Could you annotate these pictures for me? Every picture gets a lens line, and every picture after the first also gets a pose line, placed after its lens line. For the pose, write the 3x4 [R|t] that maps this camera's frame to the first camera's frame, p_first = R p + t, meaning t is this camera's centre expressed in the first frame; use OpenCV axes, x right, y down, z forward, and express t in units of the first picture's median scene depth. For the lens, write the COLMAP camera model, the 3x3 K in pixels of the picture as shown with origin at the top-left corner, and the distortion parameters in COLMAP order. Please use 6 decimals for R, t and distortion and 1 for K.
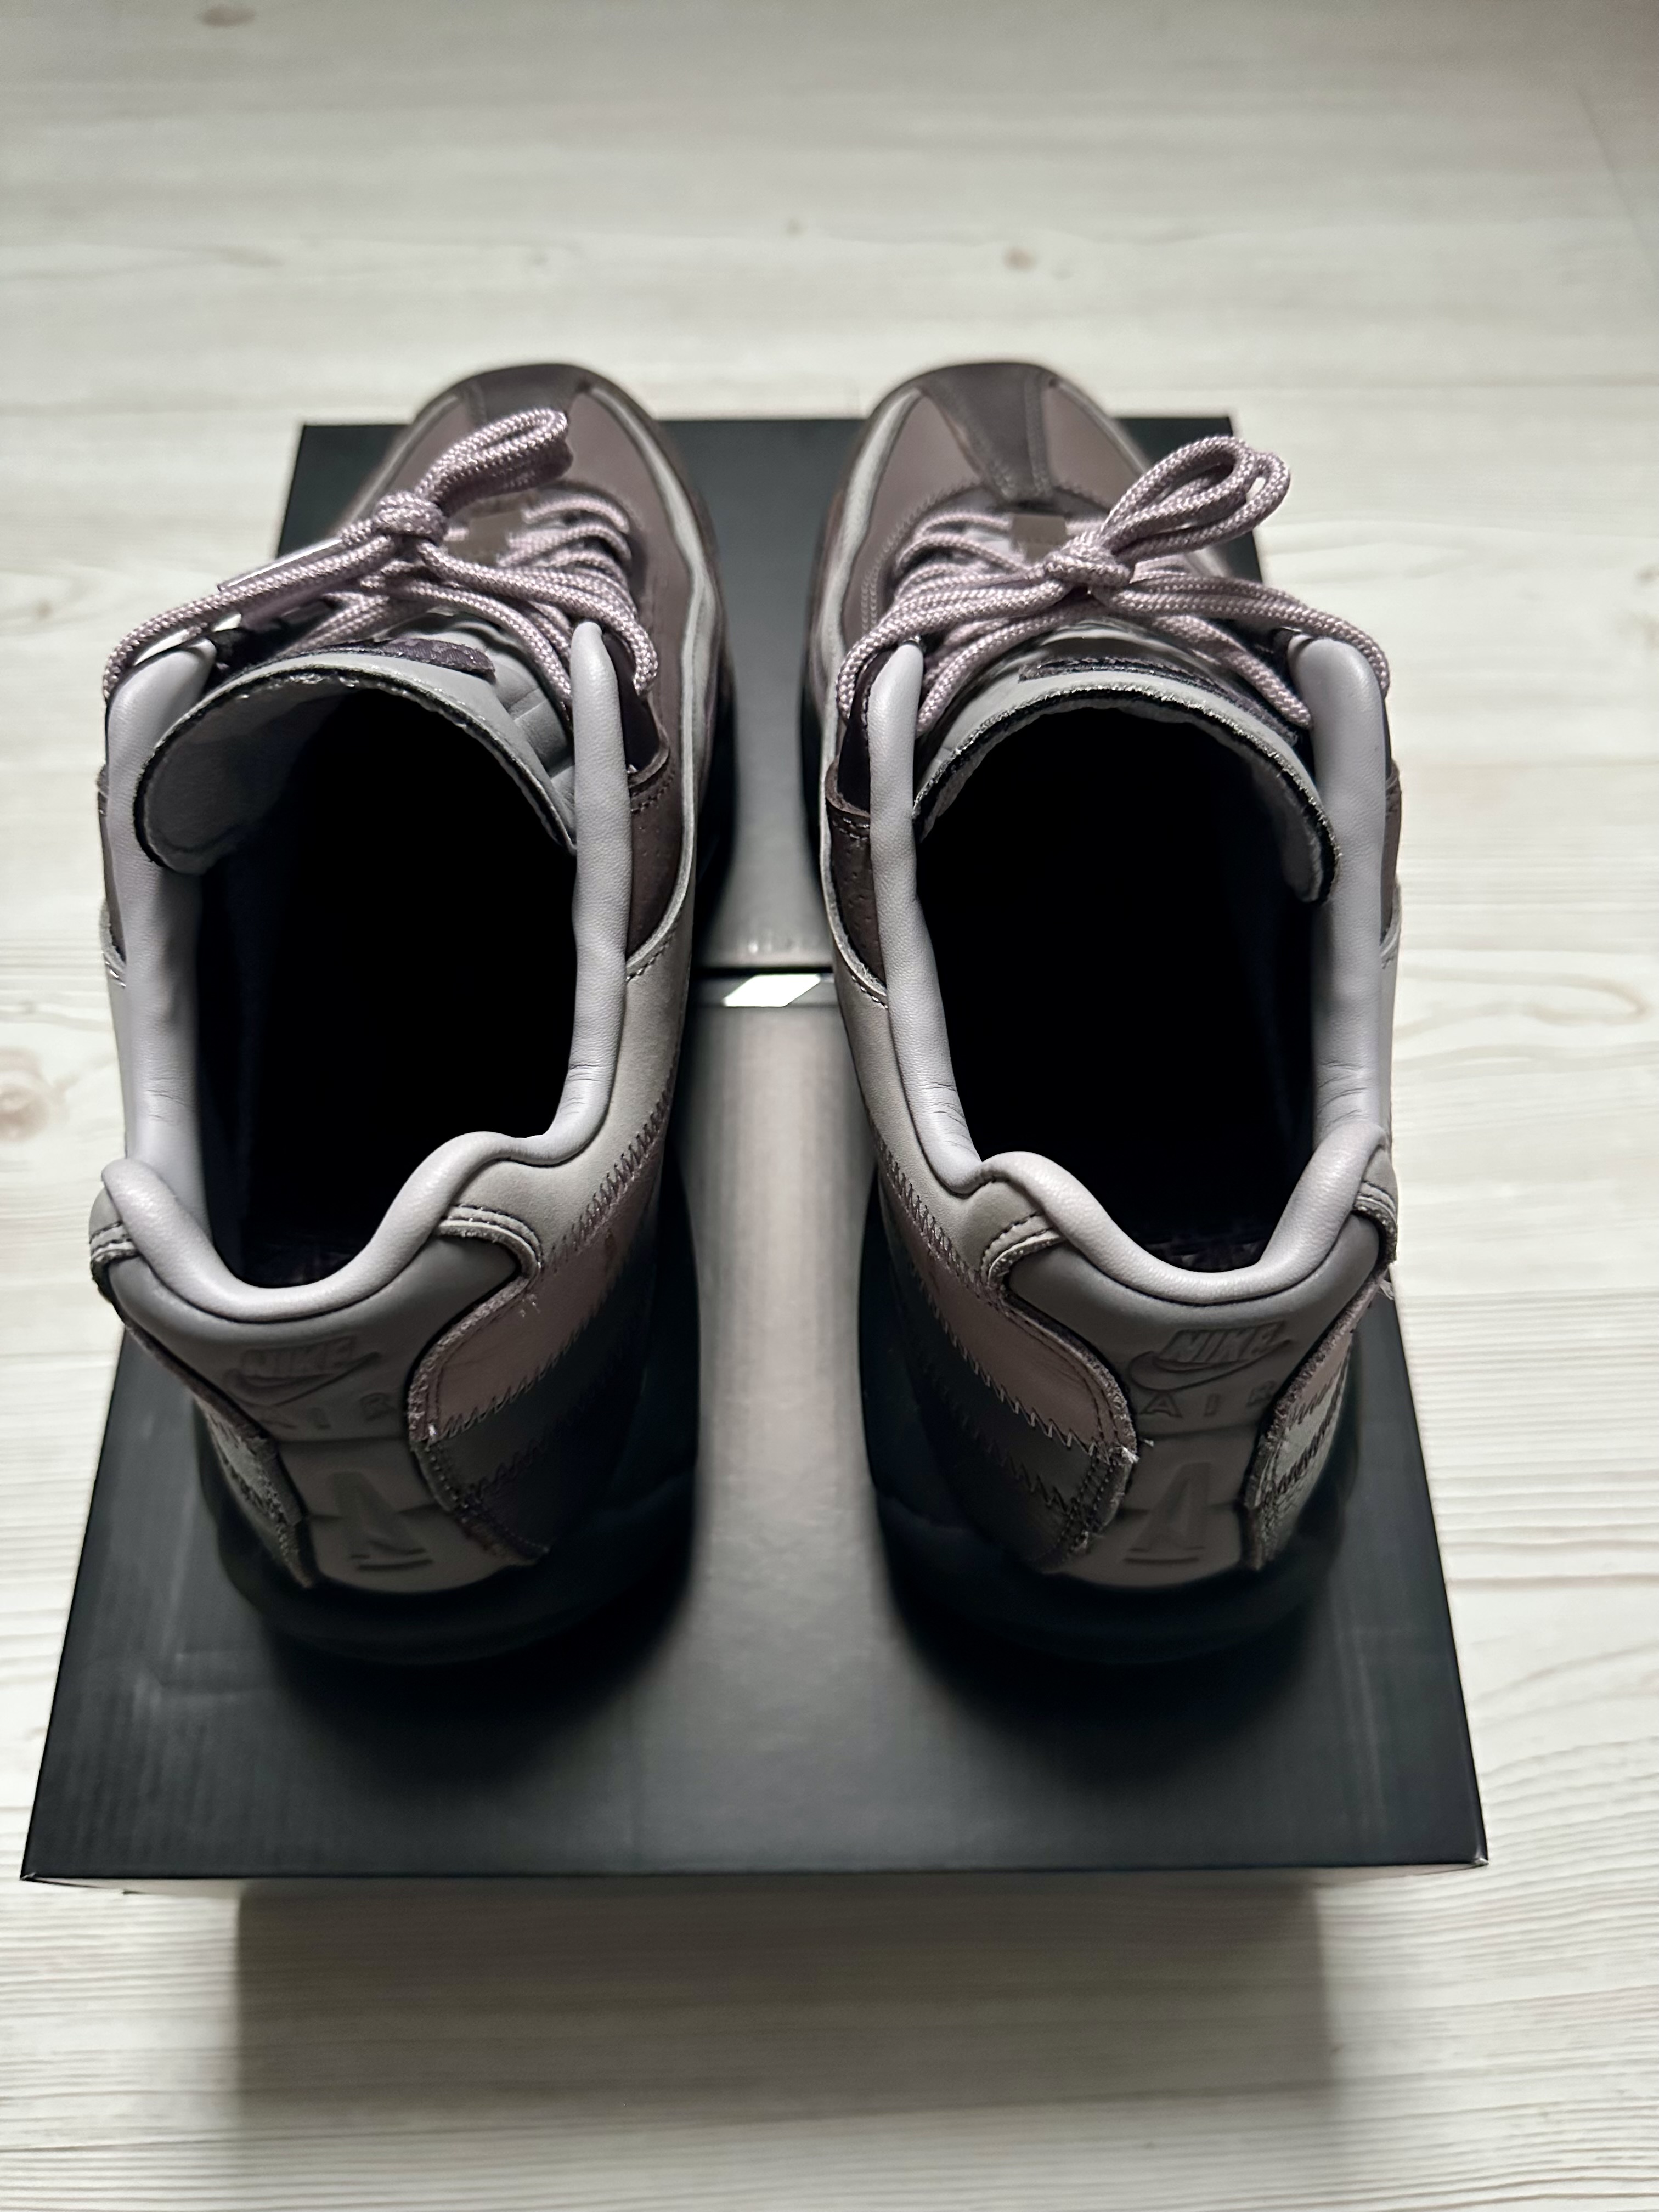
lens RADIAL K [[1578.8, 0, 834.6], [0, 1578.8, 1107.6], [0, 0, 1]] dist [-0.013158, -0.004548]
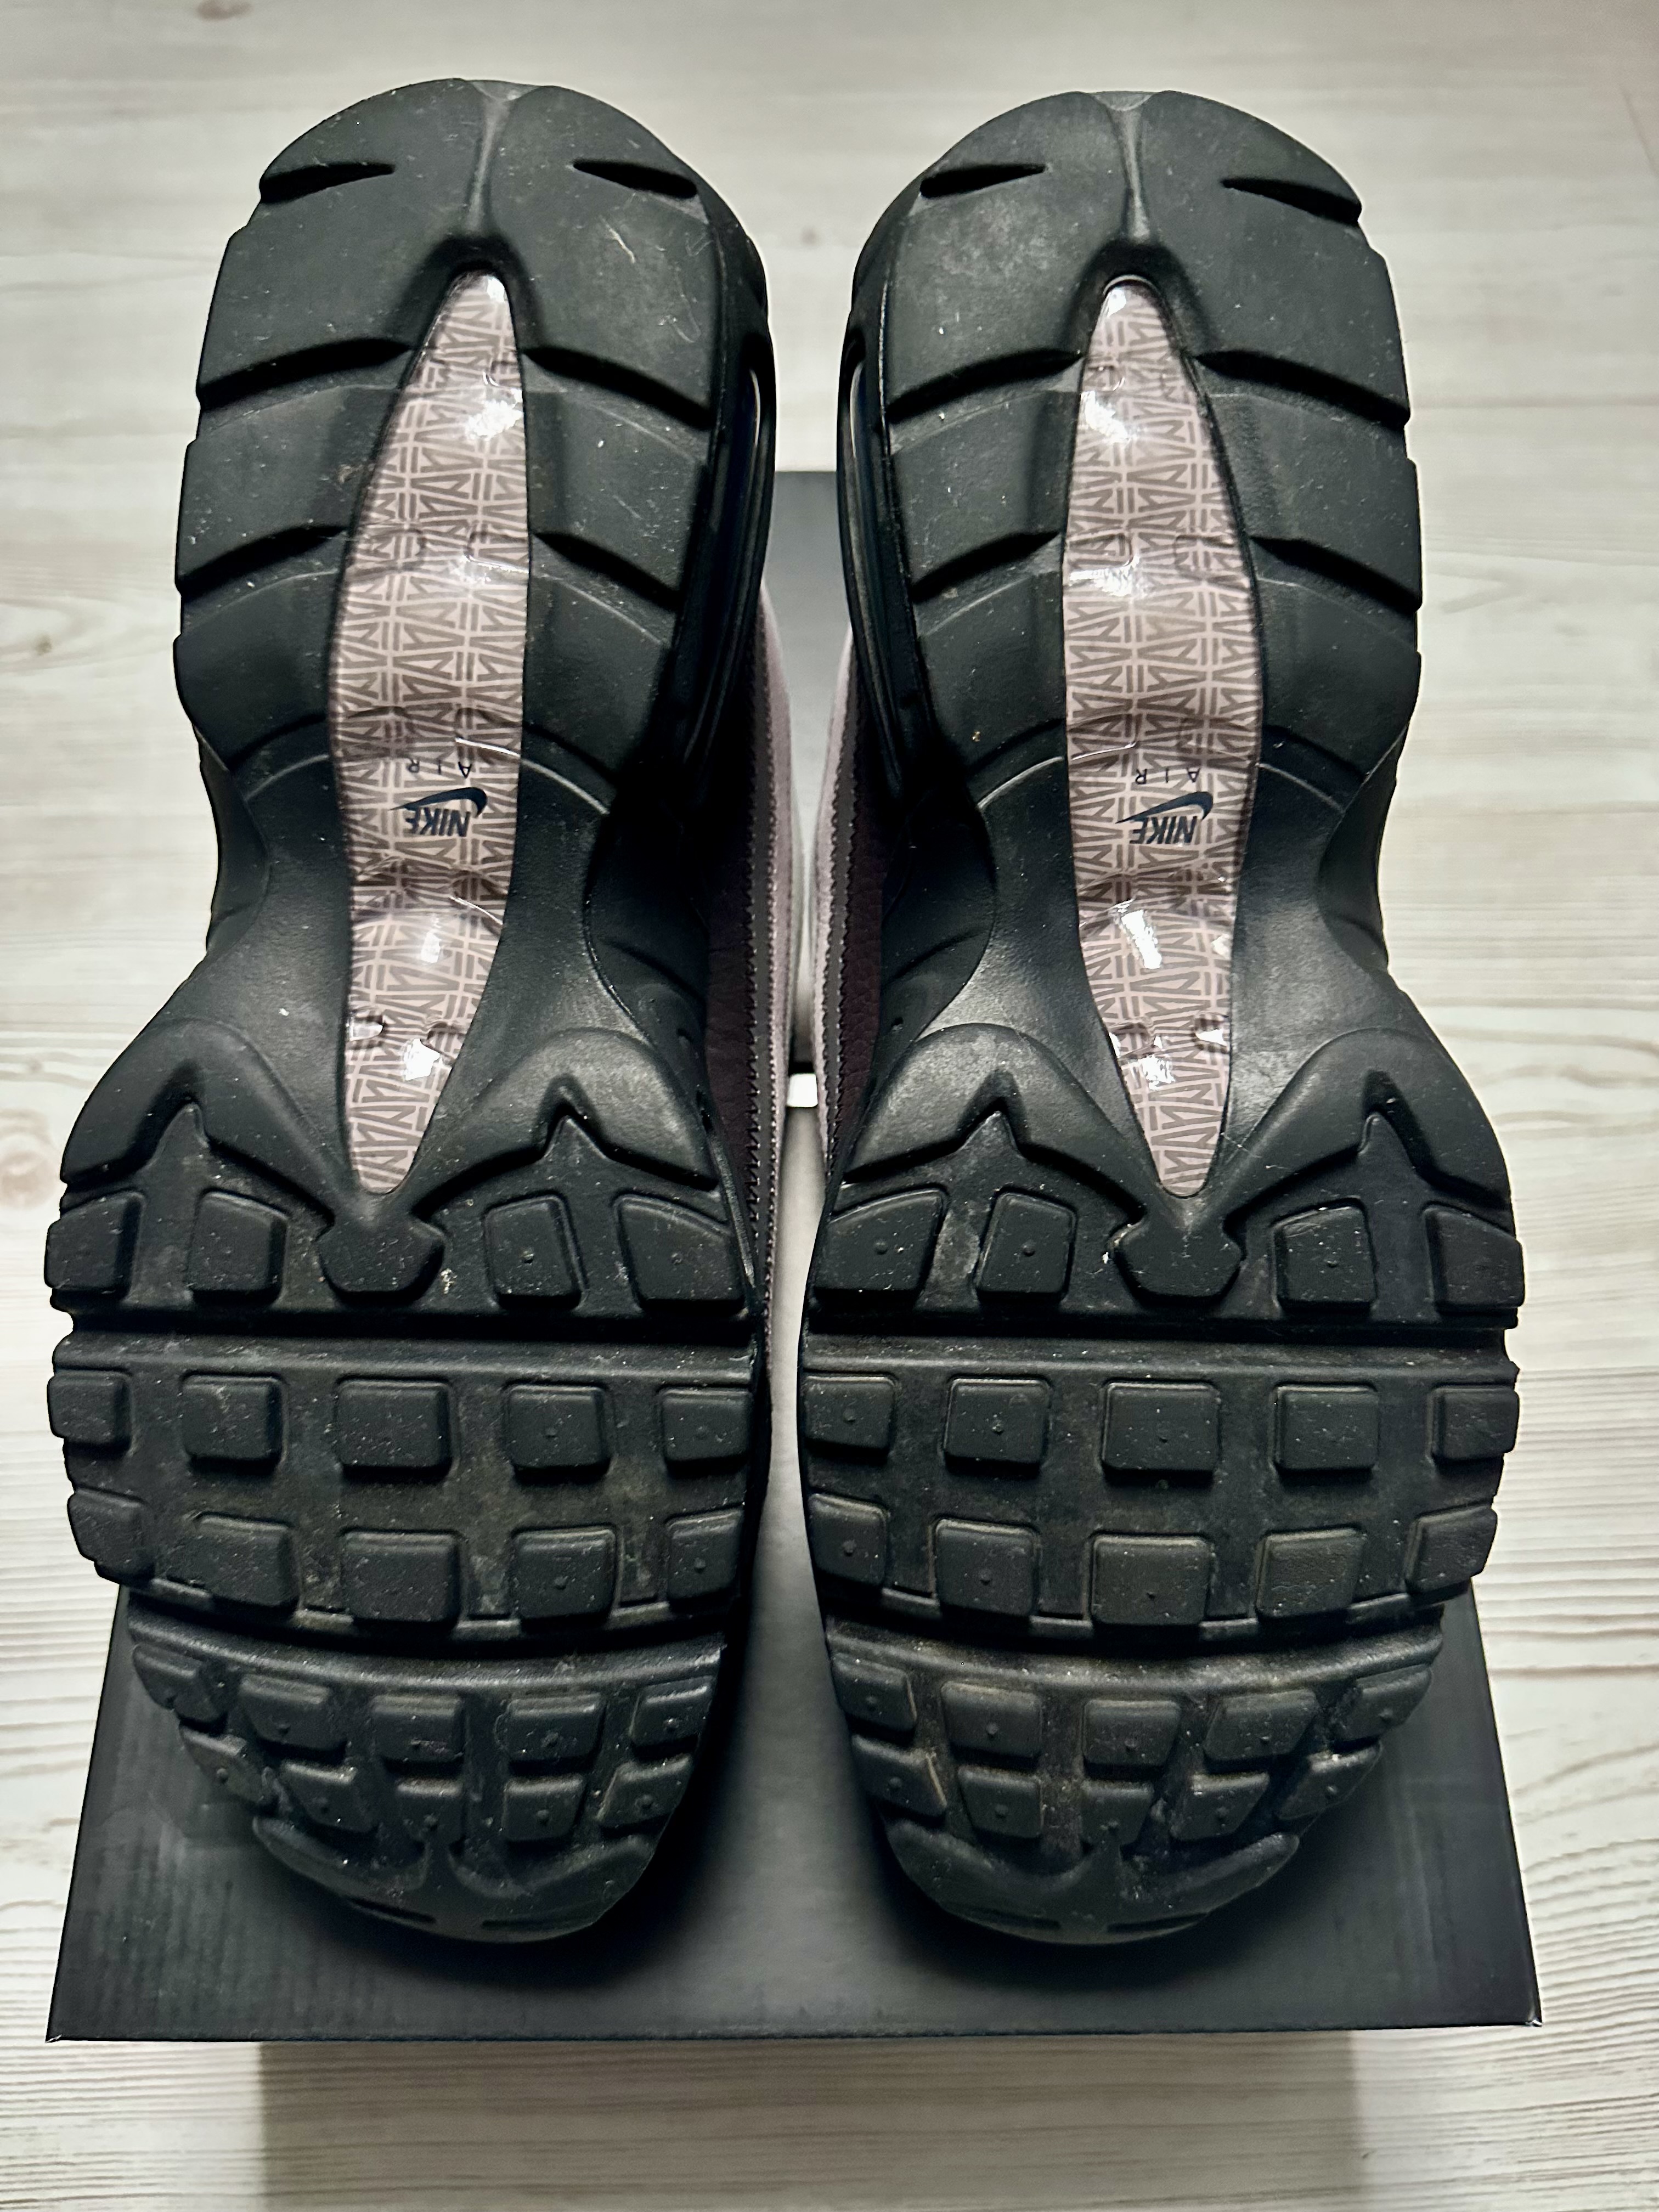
lens RADIAL K [[1579.3, 0, 822.7], [0, 1579.3, 1119.2], [0, 0, 1]] dist [-0.019559, 0.004263]
pose [[0.999985, 0.002446, -0.004970, -0.021195], [-0.002296, 0.999547, 0.030004, -0.082664], [0.005041, -0.029992, 0.999537, 0.028318]]
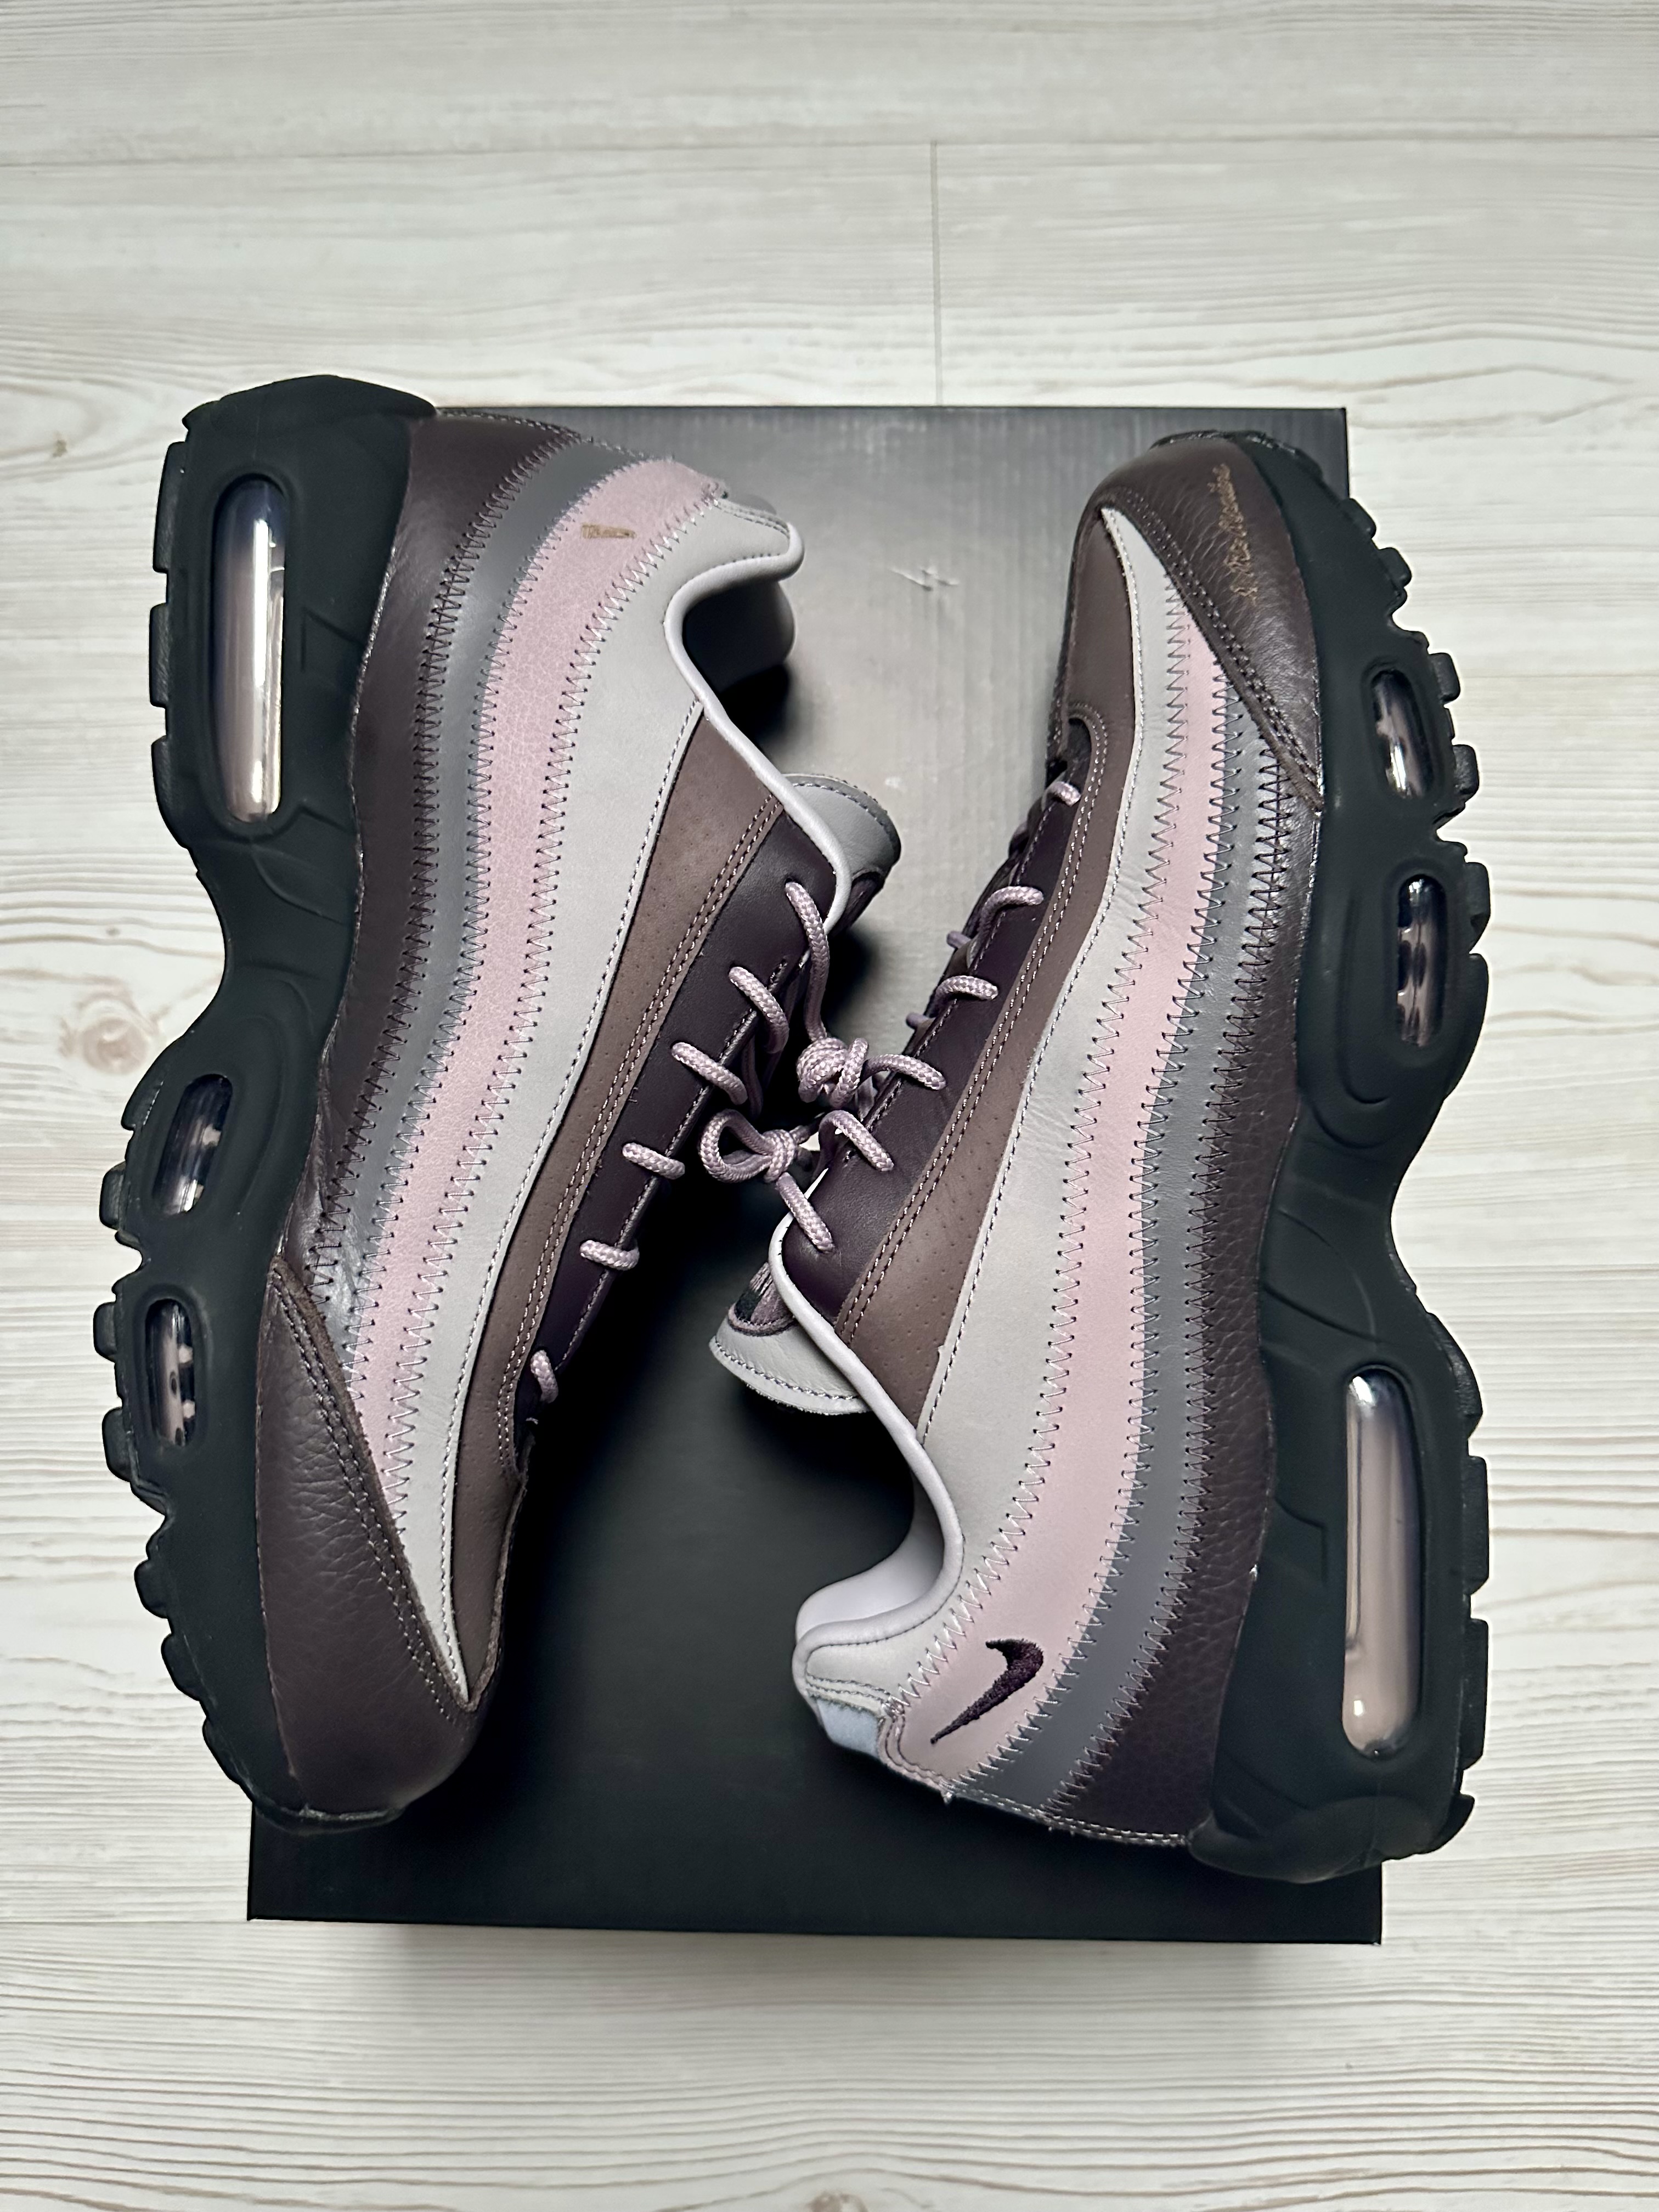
lens RADIAL K [[1578.8, 0, 834.6], [0, 1578.8, 1107.6], [0, 0, 1]] dist [-0.013158, -0.004548]
pose [[0.999189, 0.027561, -0.029352, -0.003759], [-0.015956, 0.940363, 0.339799, -0.425977], [0.036967, -0.339055, 0.940040, 0.004302]]
